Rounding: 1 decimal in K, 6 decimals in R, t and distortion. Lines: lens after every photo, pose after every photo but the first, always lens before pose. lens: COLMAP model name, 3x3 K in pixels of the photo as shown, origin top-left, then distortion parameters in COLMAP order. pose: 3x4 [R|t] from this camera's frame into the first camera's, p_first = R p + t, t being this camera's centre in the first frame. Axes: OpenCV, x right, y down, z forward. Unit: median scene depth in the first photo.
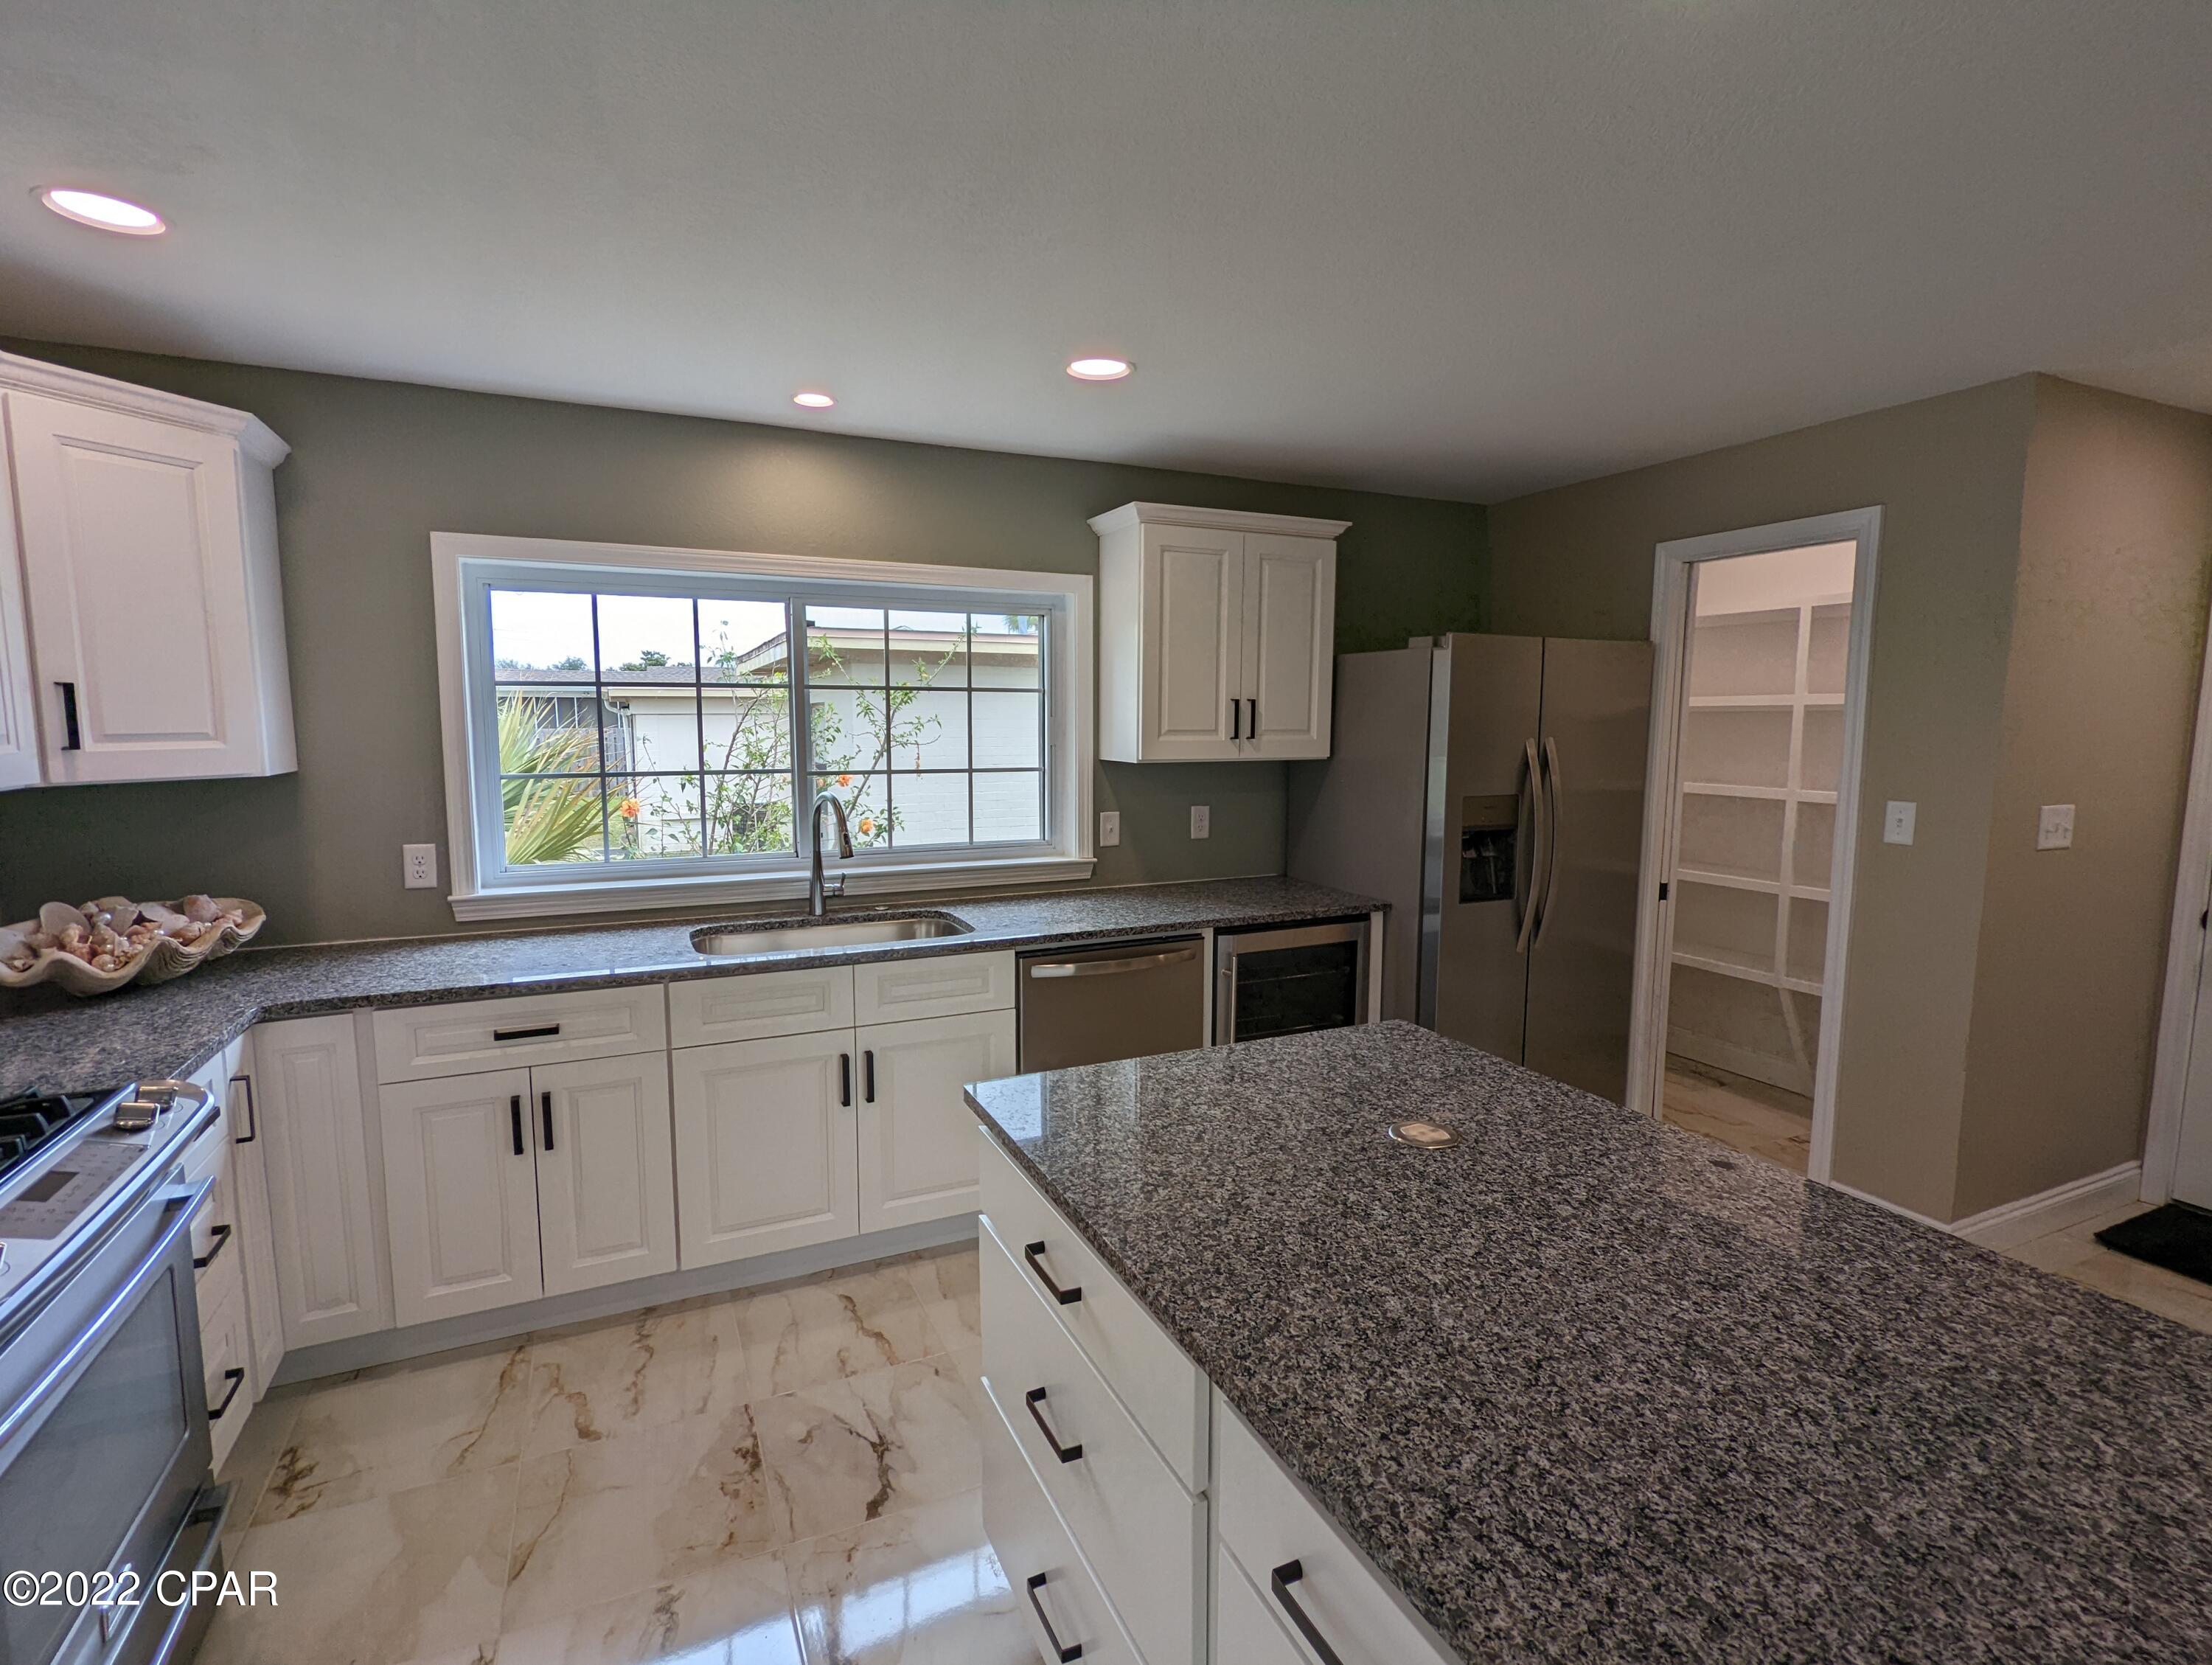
lens RADIAL K [[1047.7, 0, 1092.2], [0, 1047.7, 830.0], [0, 0, 1]] dist [-0.001495, -0.000416]
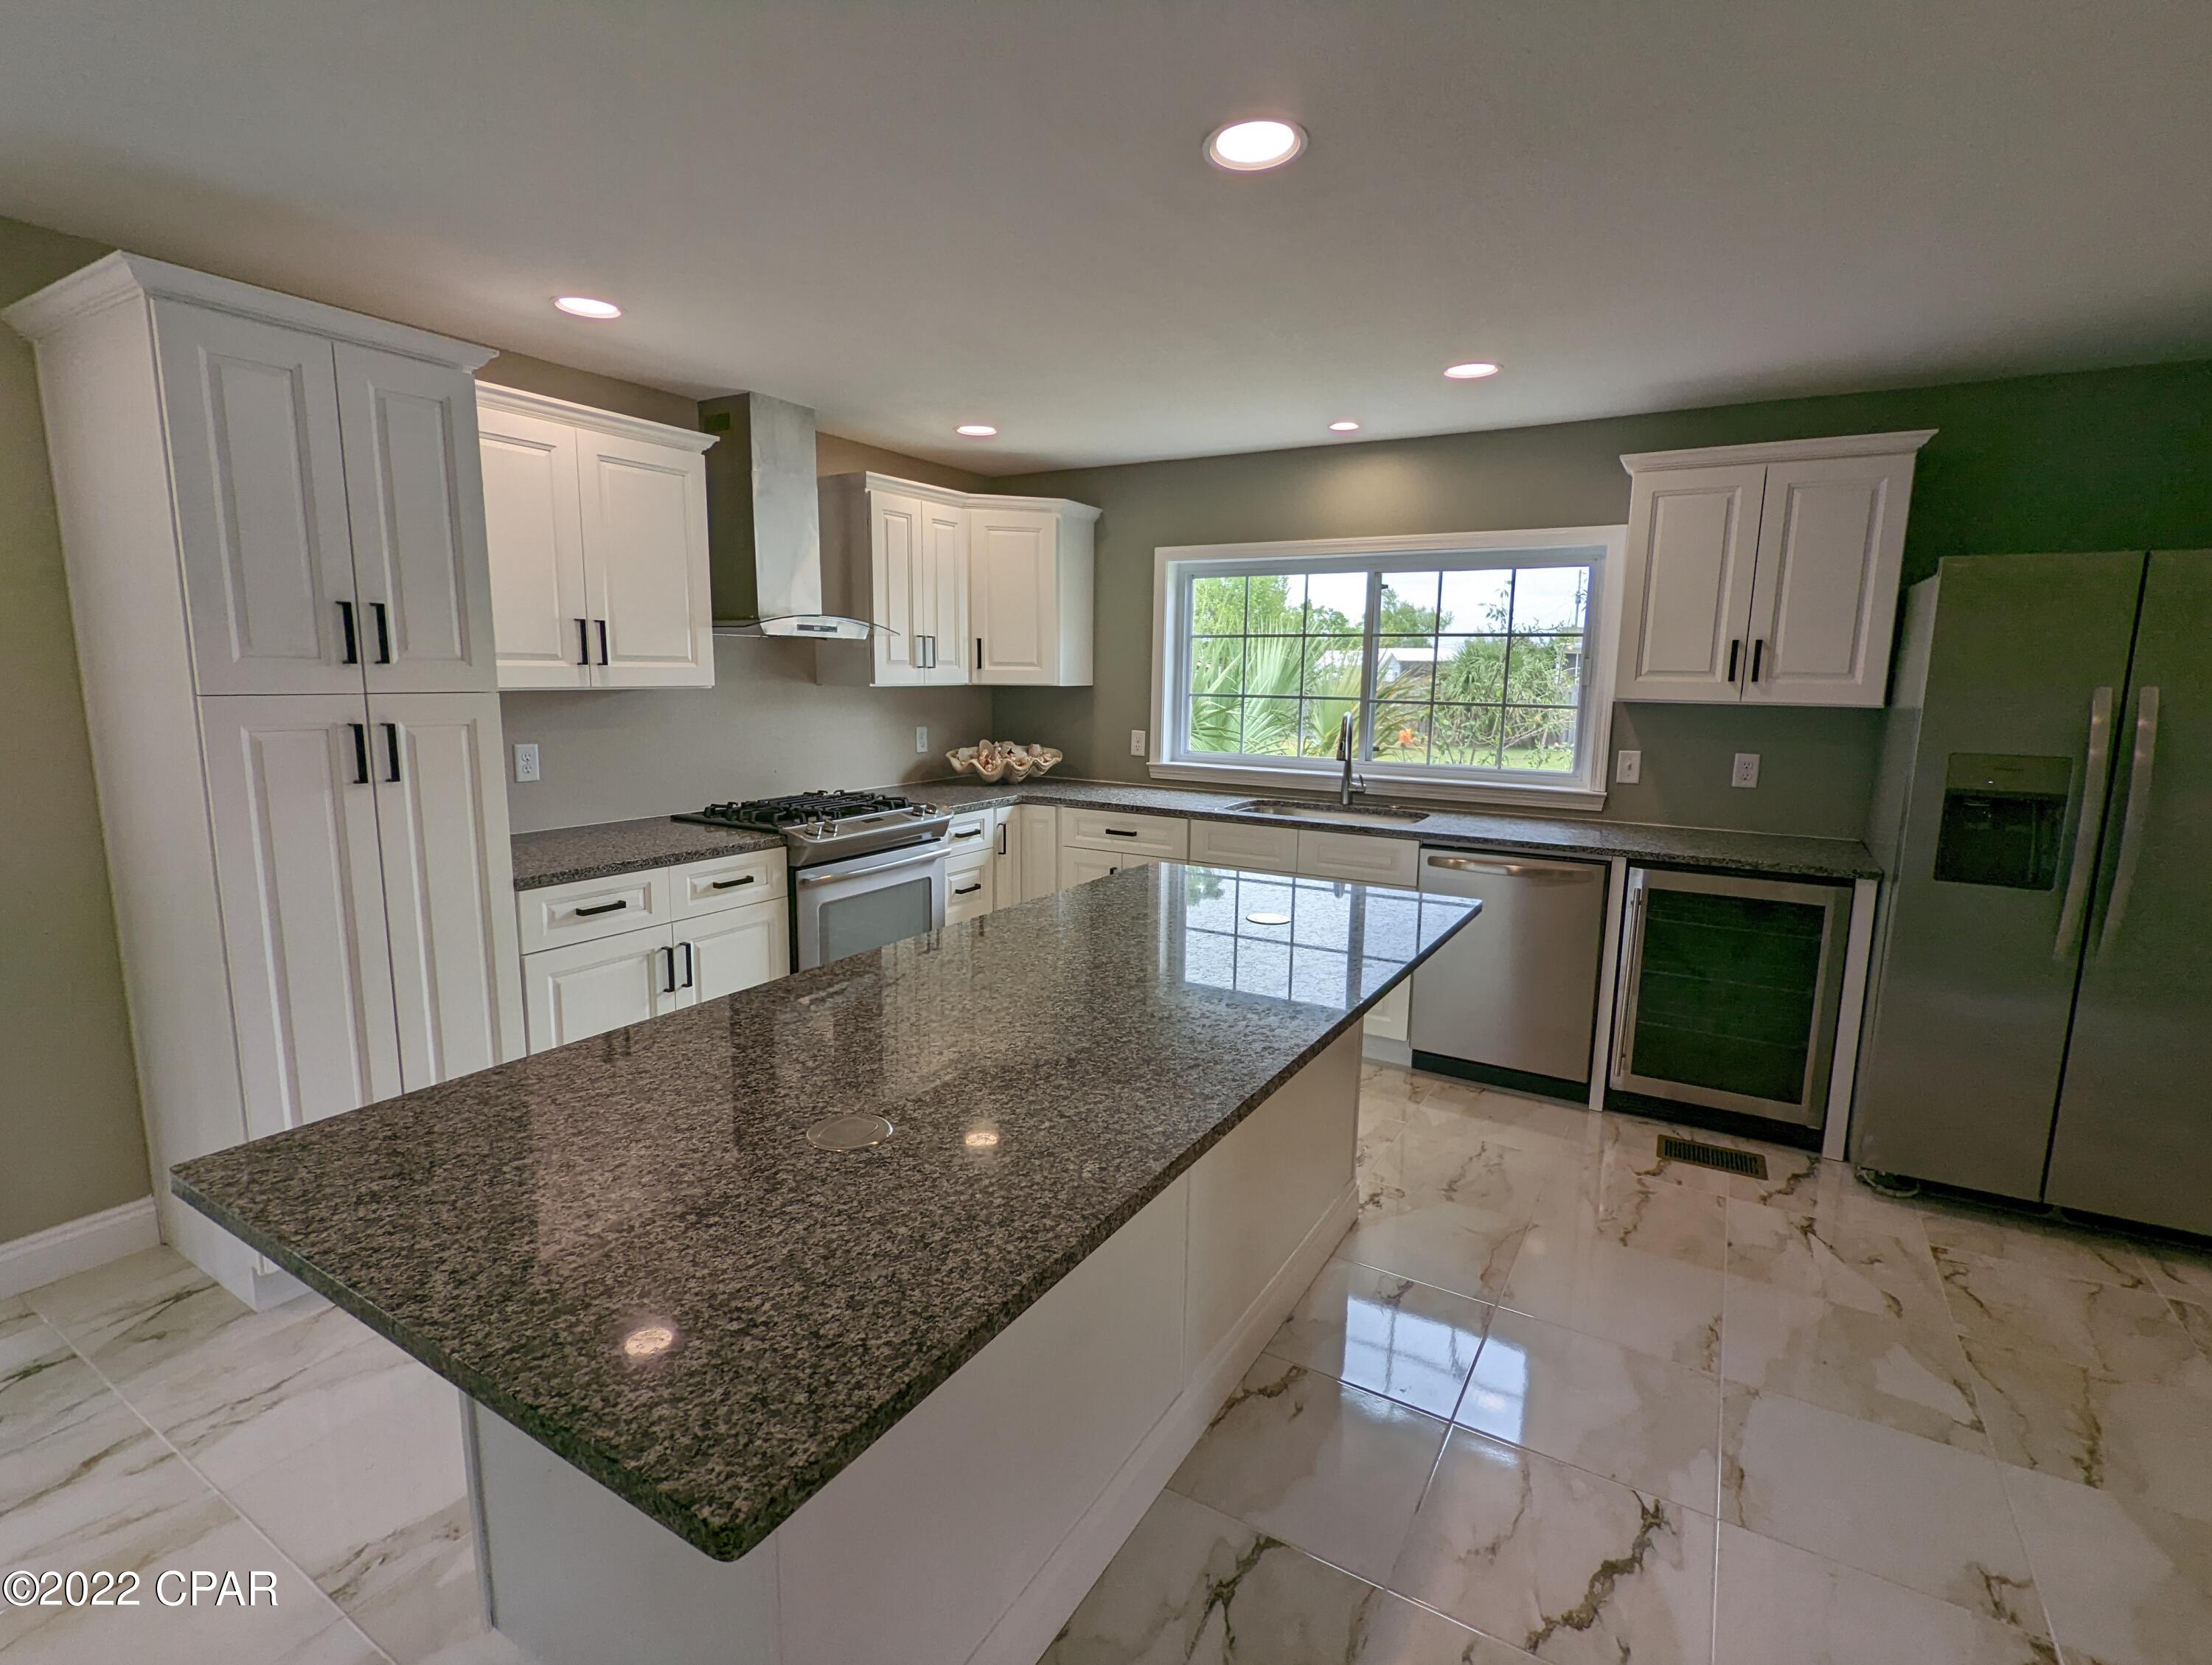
lens RADIAL K [[1047.7, 0, 1092.2], [0, 1047.7, 830.0], [0, 0, 1]] dist [-0.001495, -0.000416]
pose [[0.560019, 0.131595, -0.817962, 0.681462], [-0.101499, 0.990765, 0.089905, 0.025748], [0.822239, 0.032674, 0.568204, -0.039753]]
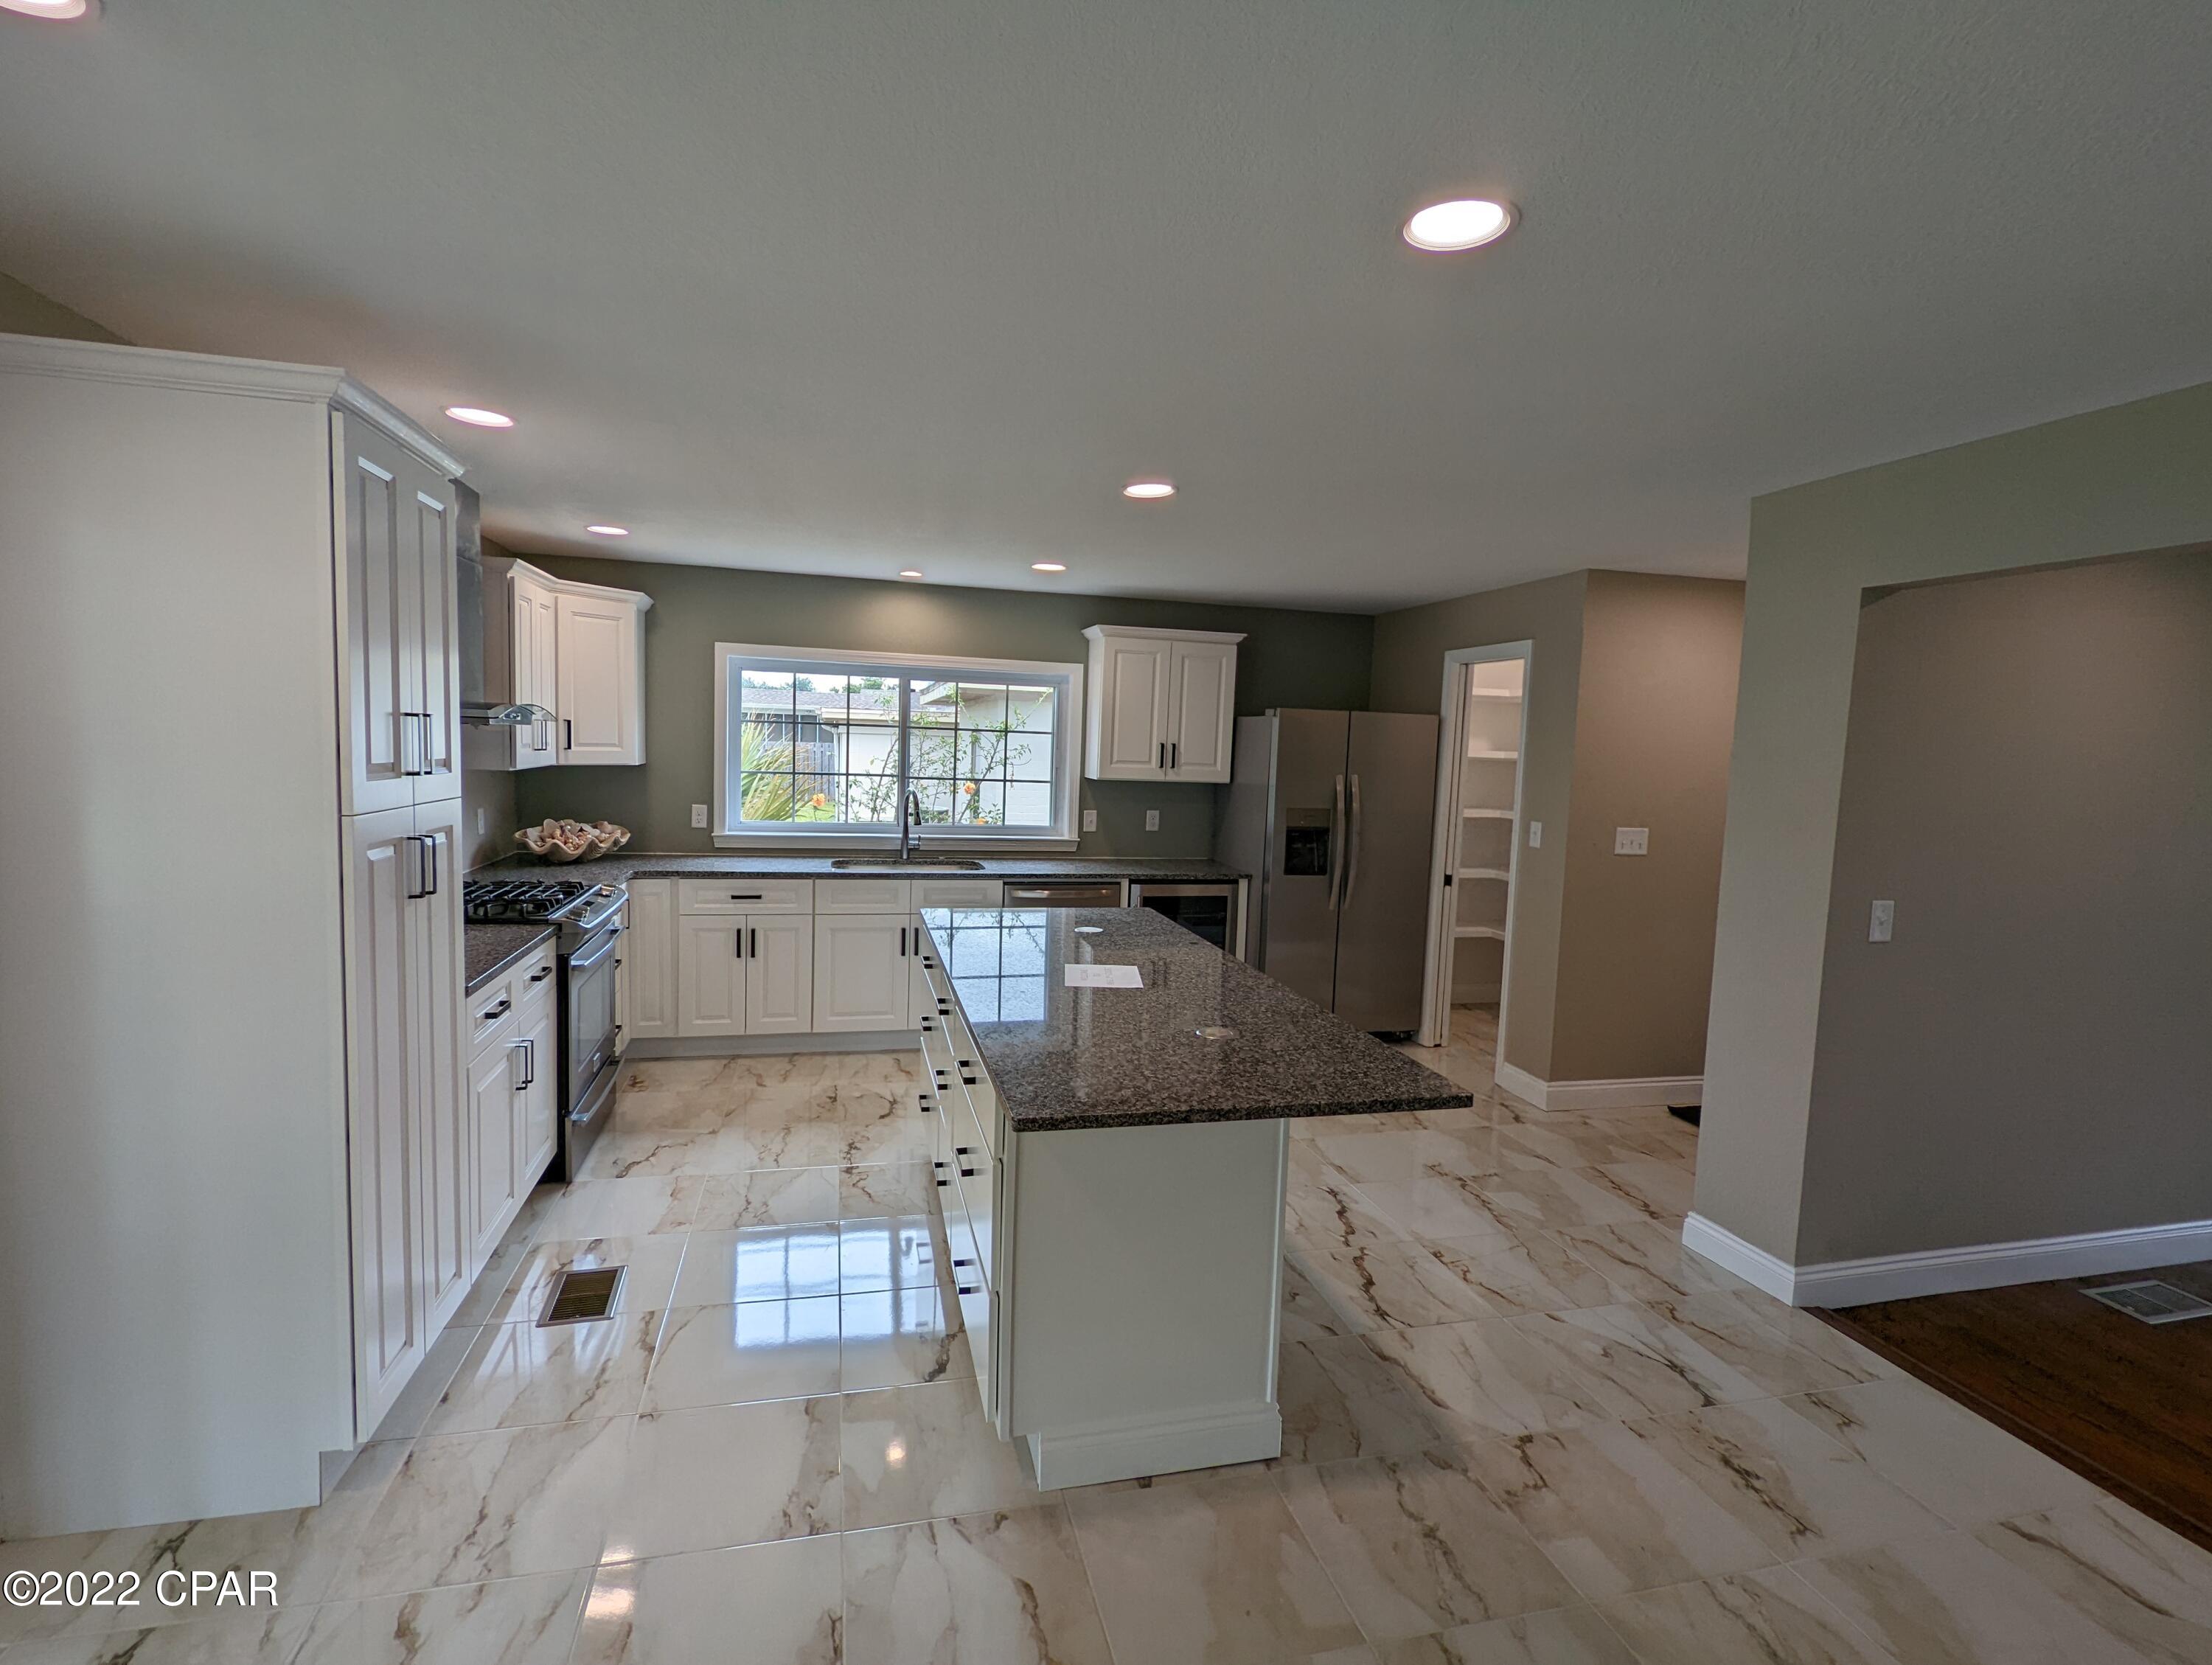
lens RADIAL K [[1047.7, 0, 1092.2], [0, 1047.7, 830.0], [0, 0, 1]] dist [-0.001495, -0.000416]
pose [[0.982136, 0.049651, -0.181504, 0.363675], [-0.054549, 0.998267, -0.022090, 0.056047], [0.180093, 0.031596, 0.983142, -0.665136]]
